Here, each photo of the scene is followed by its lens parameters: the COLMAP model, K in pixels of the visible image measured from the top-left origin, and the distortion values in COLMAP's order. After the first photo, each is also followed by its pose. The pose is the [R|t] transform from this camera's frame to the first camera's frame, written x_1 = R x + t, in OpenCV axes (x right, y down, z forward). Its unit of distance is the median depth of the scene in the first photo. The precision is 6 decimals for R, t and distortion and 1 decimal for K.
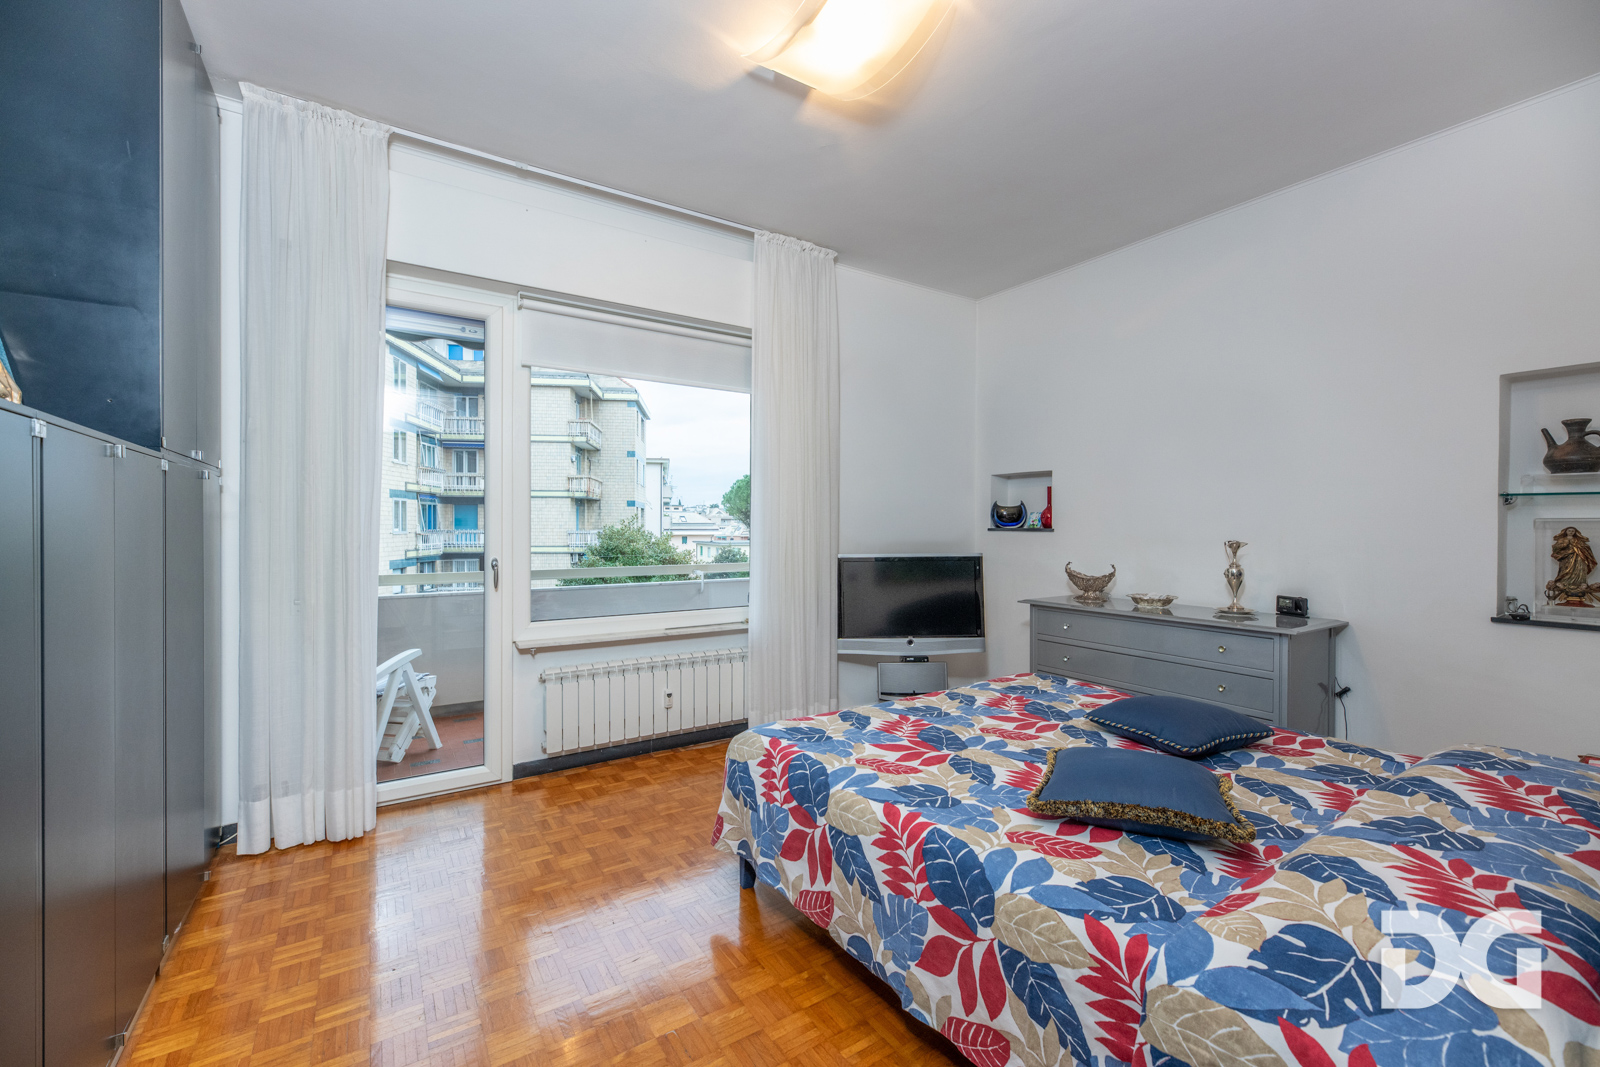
lens RADIAL K [[647.1, 0, 800.0], [0, 647.1, 533.5], [0, 0, 1]] dist [0.000873, 0.000523]
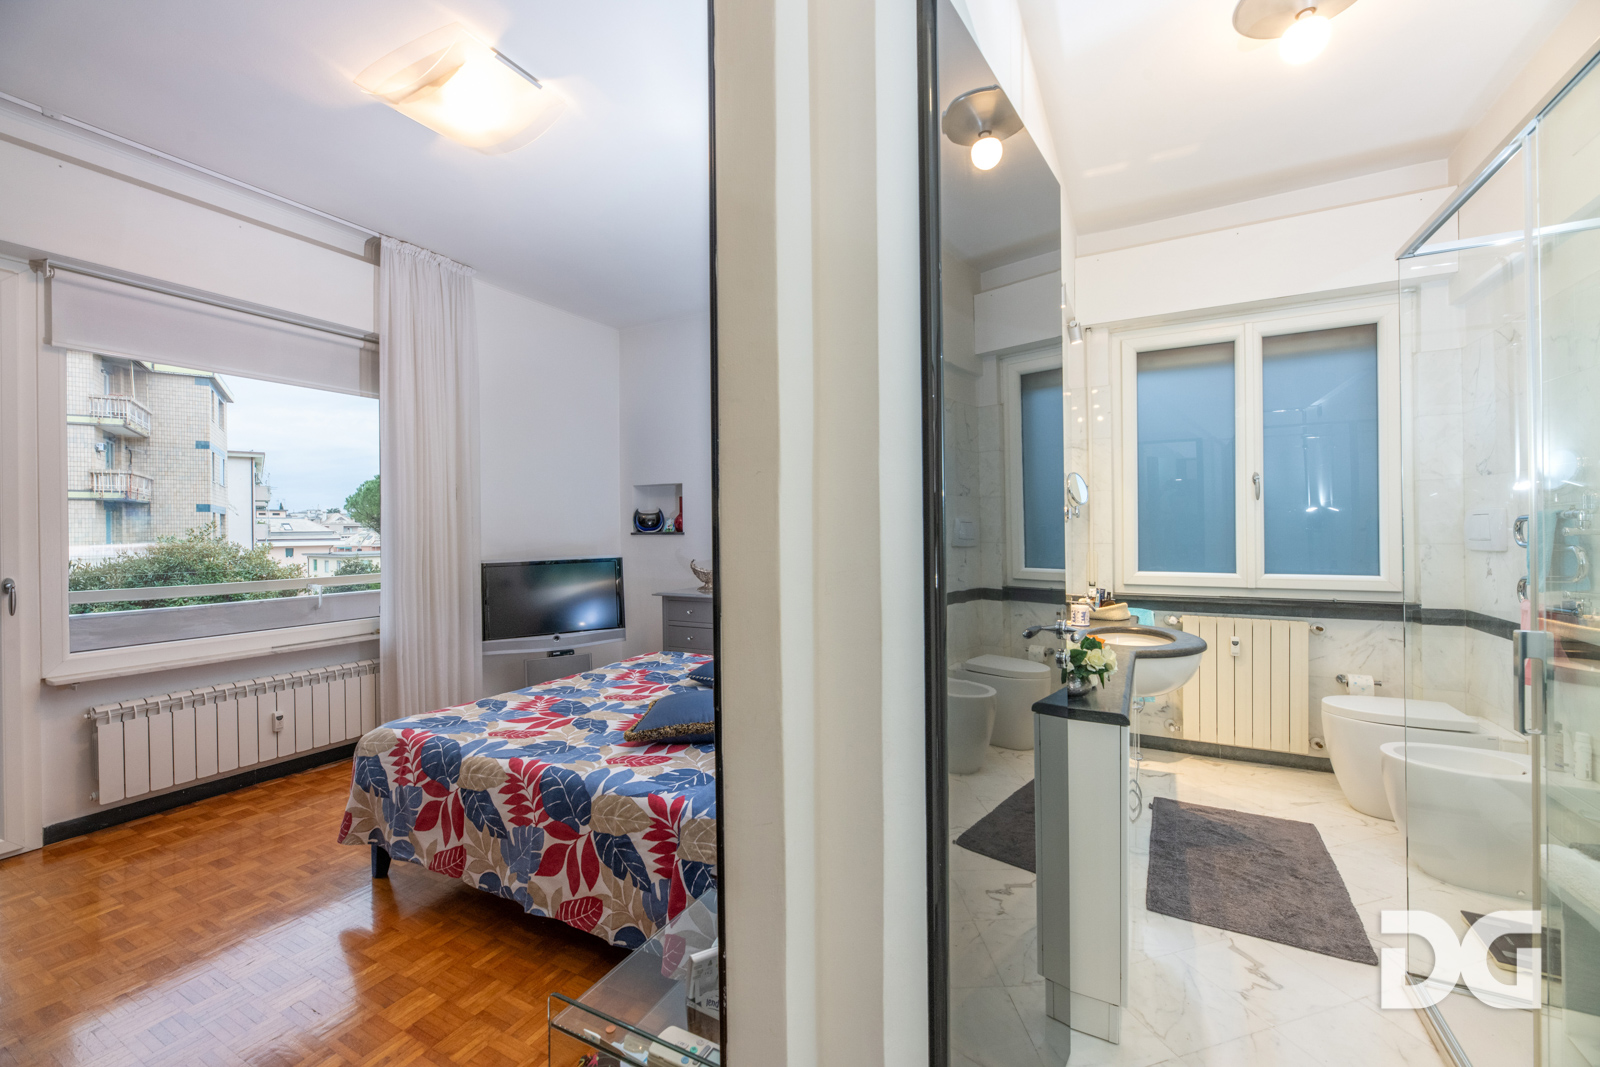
lens RADIAL K [[647.1, 0, 800.0], [0, 647.1, 533.5], [0, 0, 1]] dist [0.000873, 0.000523]
pose [[0.880928, -0.016322, 0.472969, 0.034185], [0.019634, 0.999805, -0.002066, 0.003224], [-0.472843, 0.011106, 0.881076, -0.288007]]
